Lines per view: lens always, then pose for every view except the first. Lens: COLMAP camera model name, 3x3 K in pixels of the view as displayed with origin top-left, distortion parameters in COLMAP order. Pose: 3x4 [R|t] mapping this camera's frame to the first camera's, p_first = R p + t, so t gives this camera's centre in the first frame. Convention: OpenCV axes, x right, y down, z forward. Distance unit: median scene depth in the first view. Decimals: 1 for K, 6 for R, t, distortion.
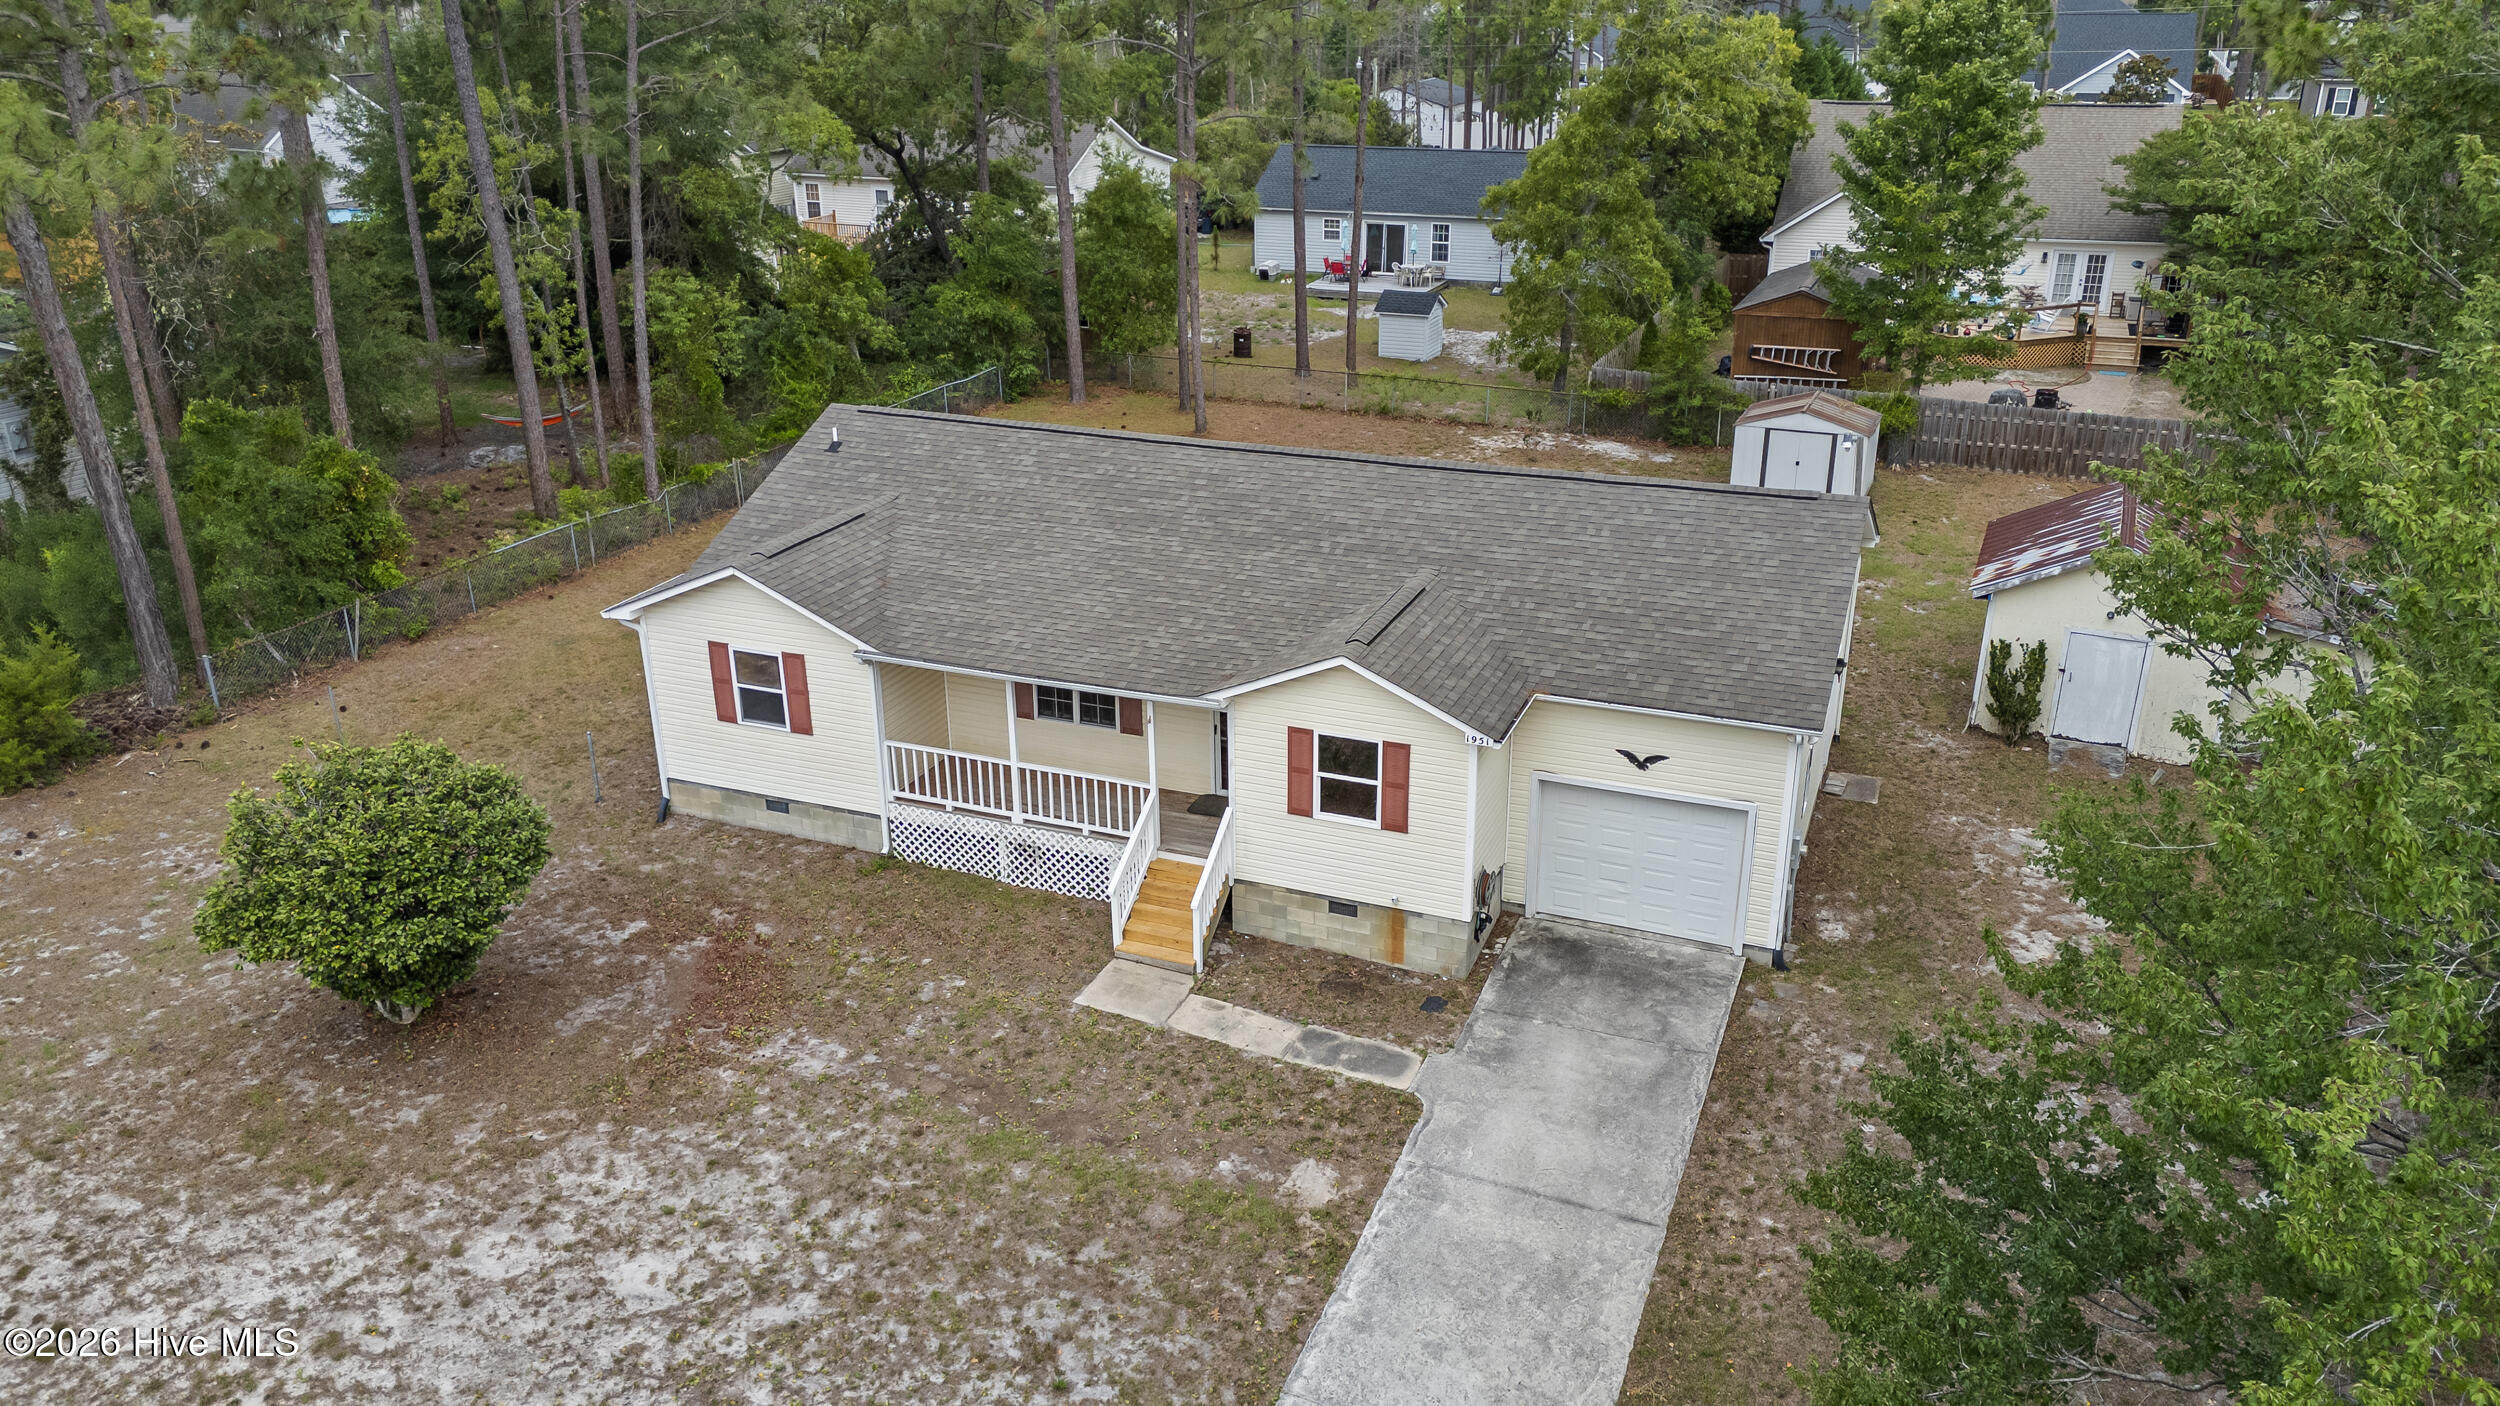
lens RADIAL K [[1828.9, 0, 1250.0], [0, 1828.9, 703.0], [0, 0, 1]] dist [0.091114, -0.097799]
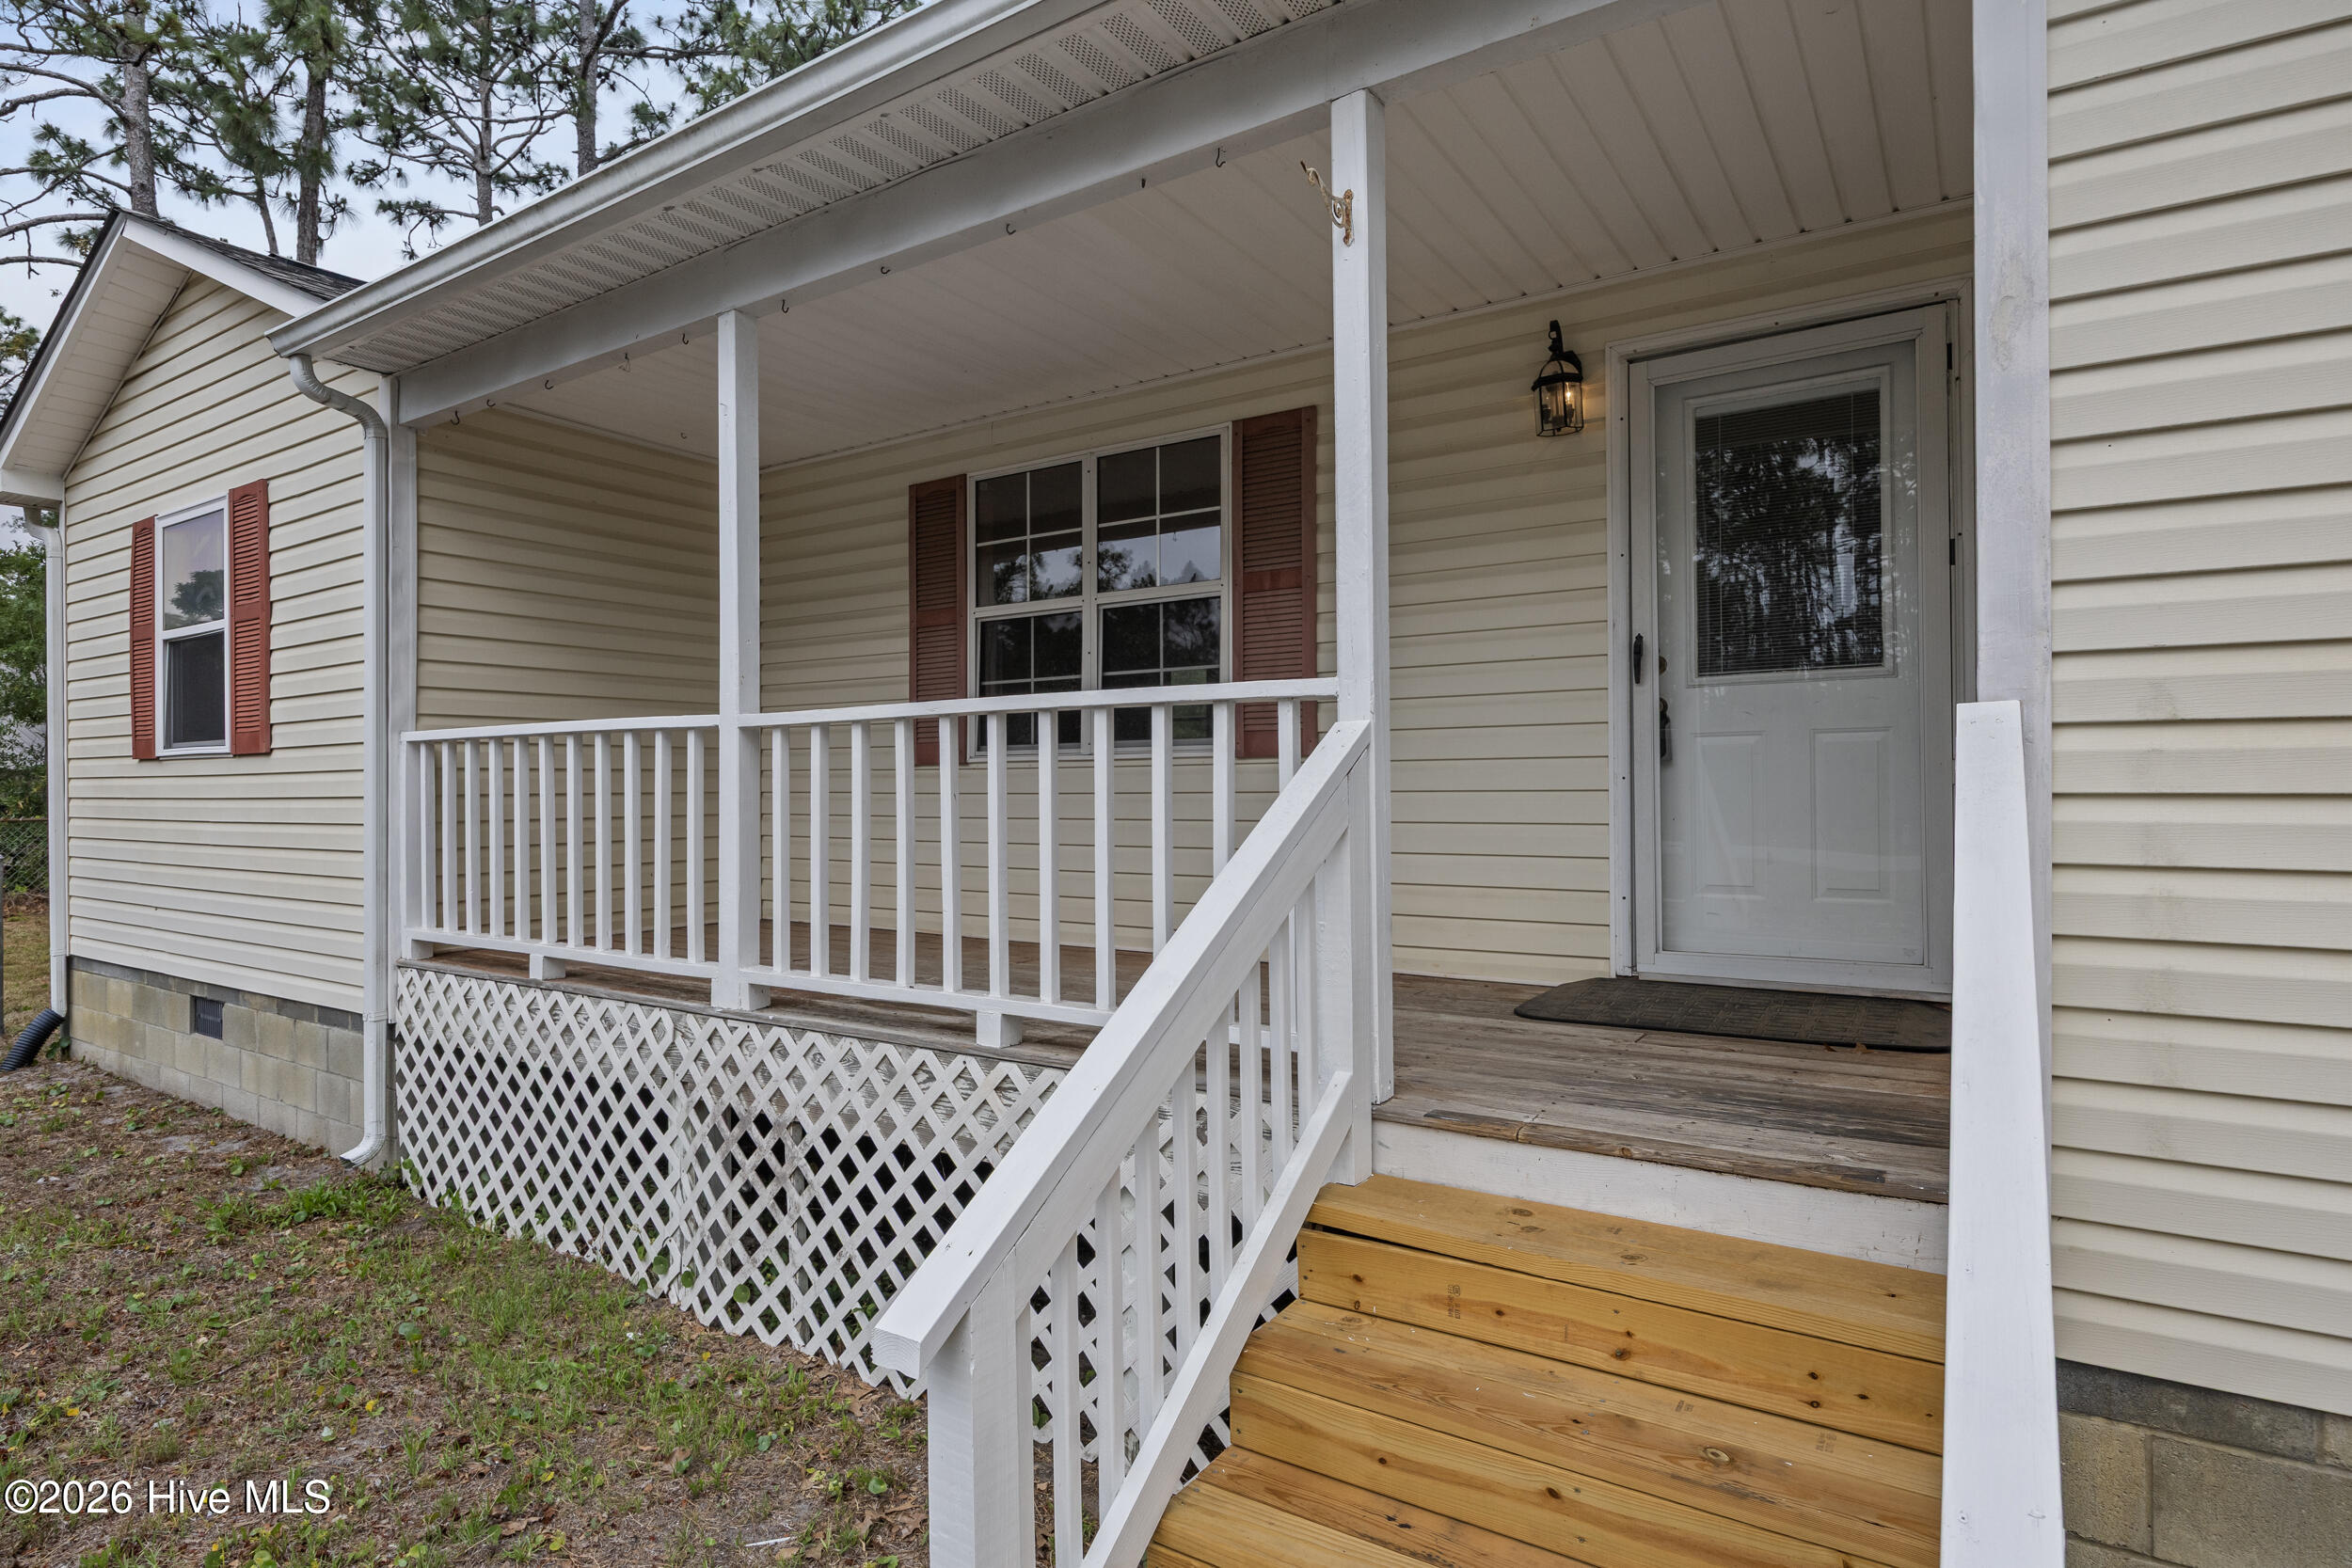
lens RADIAL K [[1226.0, 0, 1176.0], [0, 1226.0, 784.0], [0, 0, 1]] dist [-0.002295, 0.000220]
pose [[0.980650, 0.001265, -0.195765, -0.048865], [-0.075919, 0.924182, -0.374331, 0.097871], [0.180449, 0.381950, 0.906395, 0.924095]]
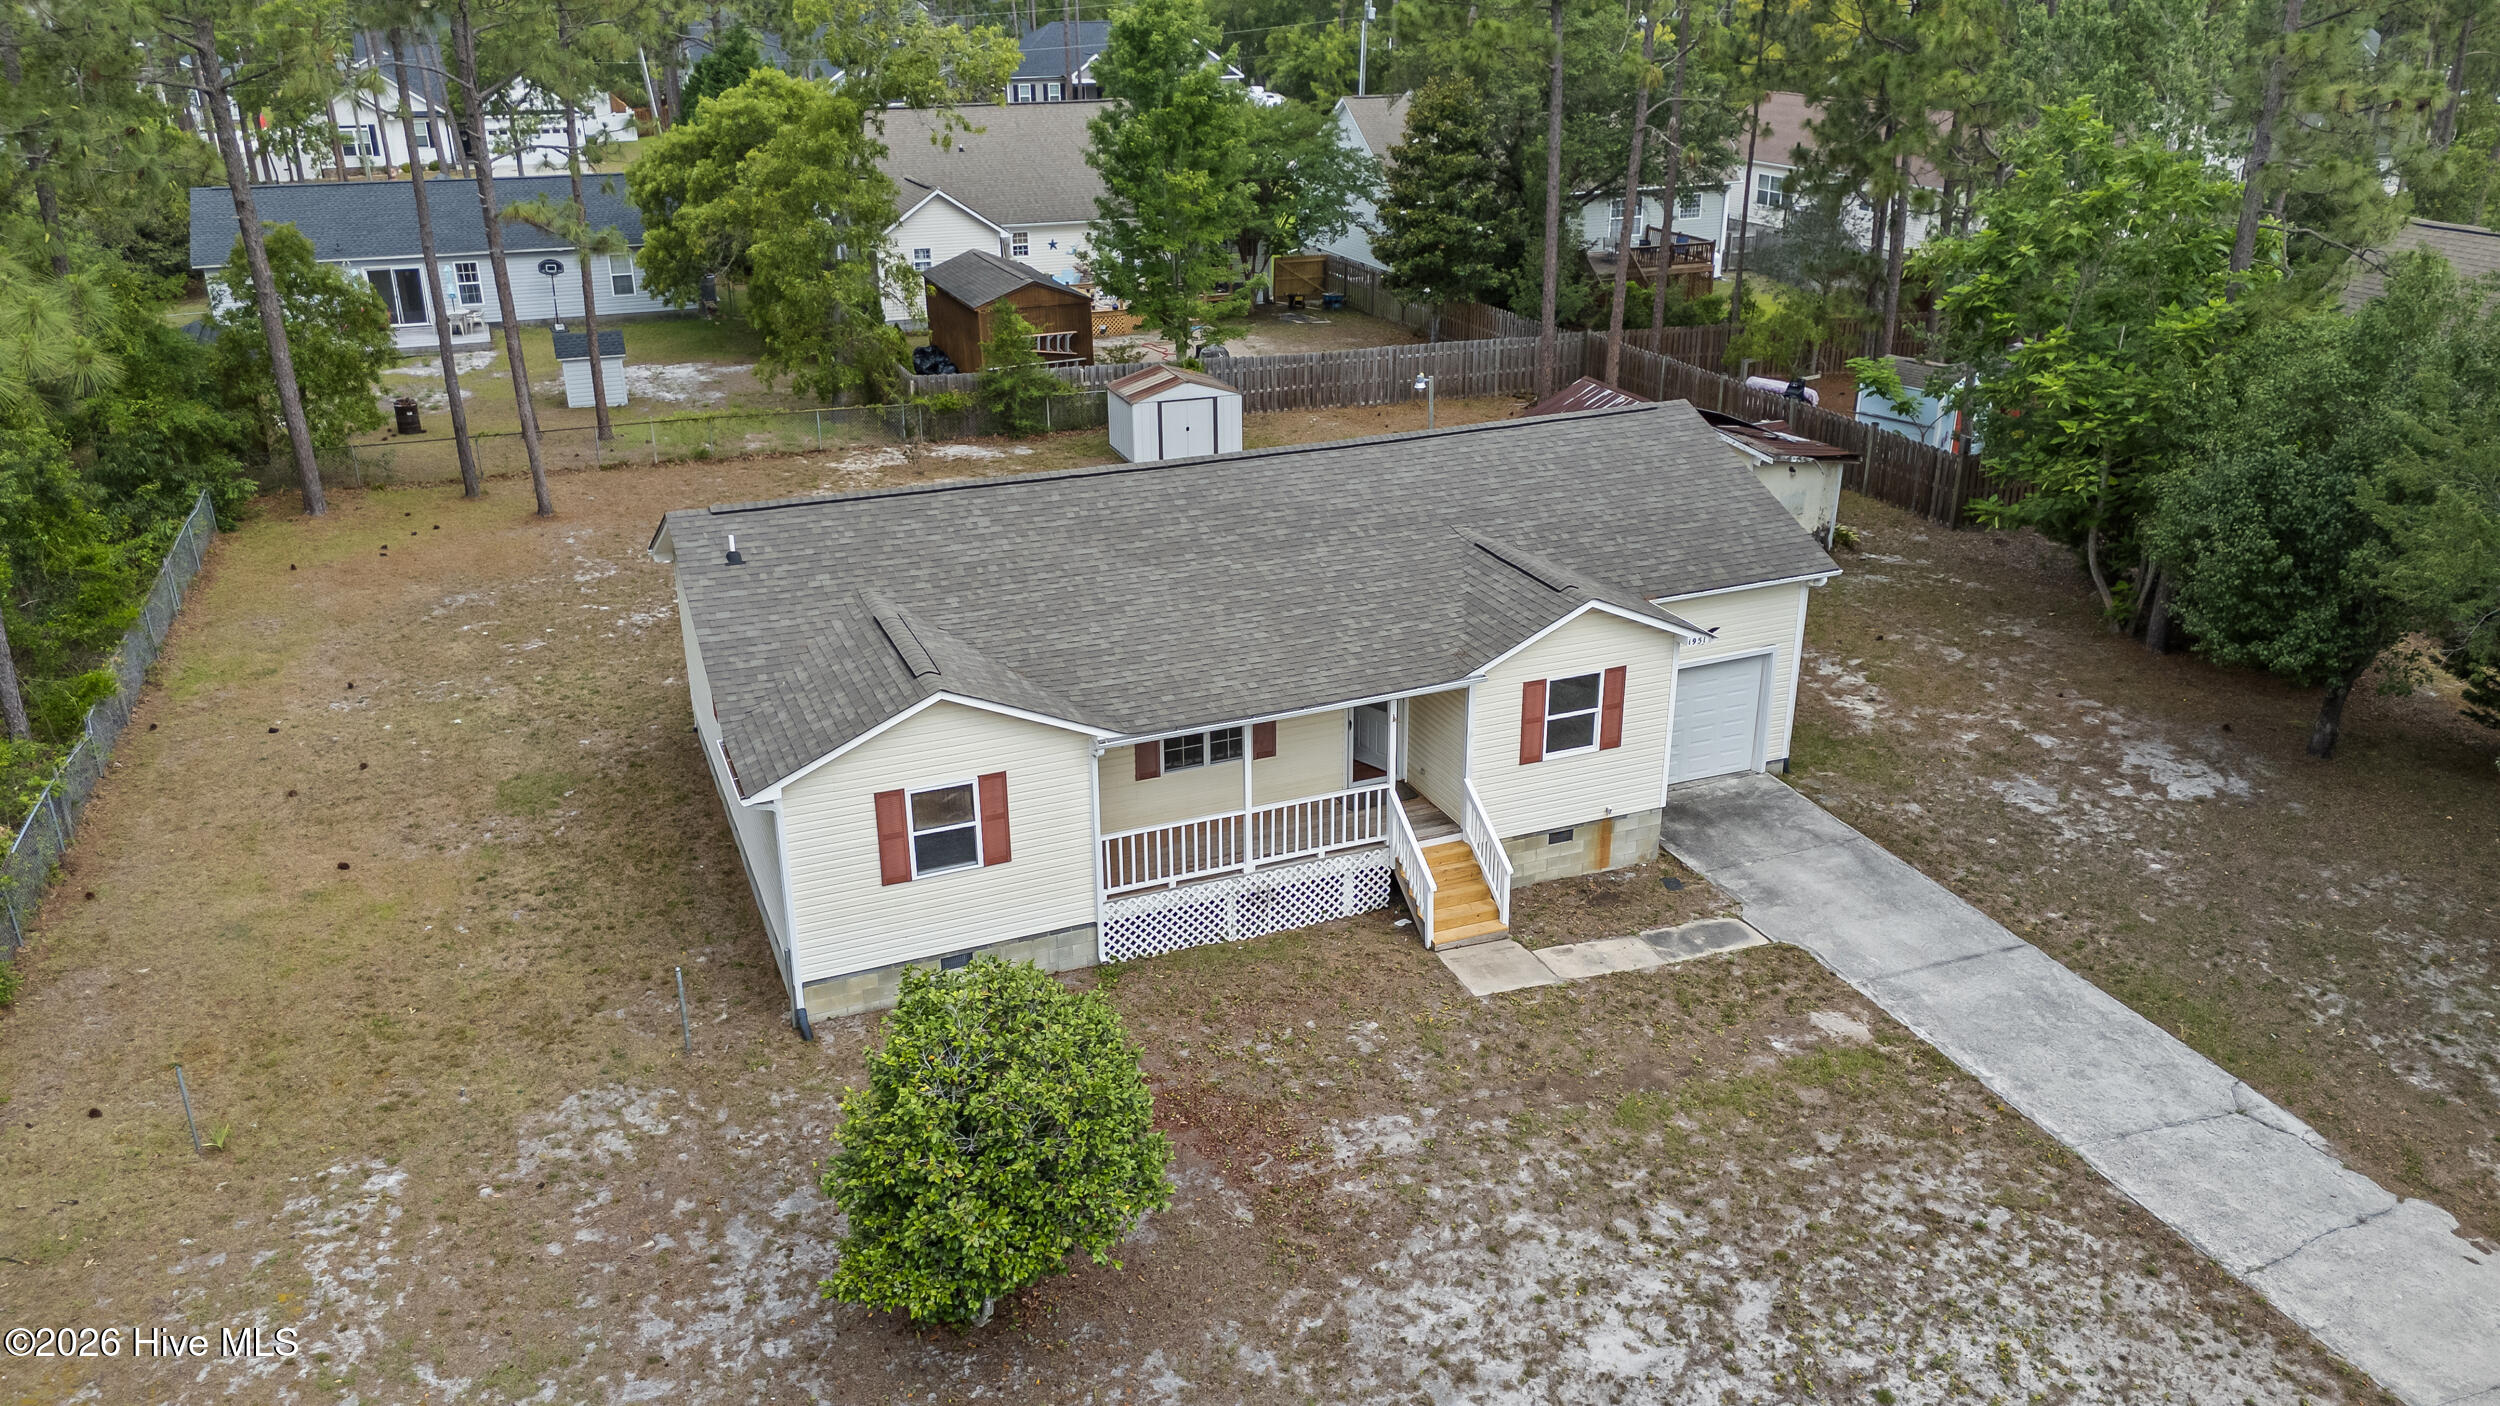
lens RADIAL K [[1828.9, 0, 1250.0], [0, 1828.9, 703.0], [0, 0, 1]] dist [0.091114, -0.097799]
pose [[0.711810, -0.262724, 0.651385, -0.774157], [0.266749, 0.959041, 0.095318, -0.117599], [-0.649748, 0.105908, 0.752736, 0.291402]]
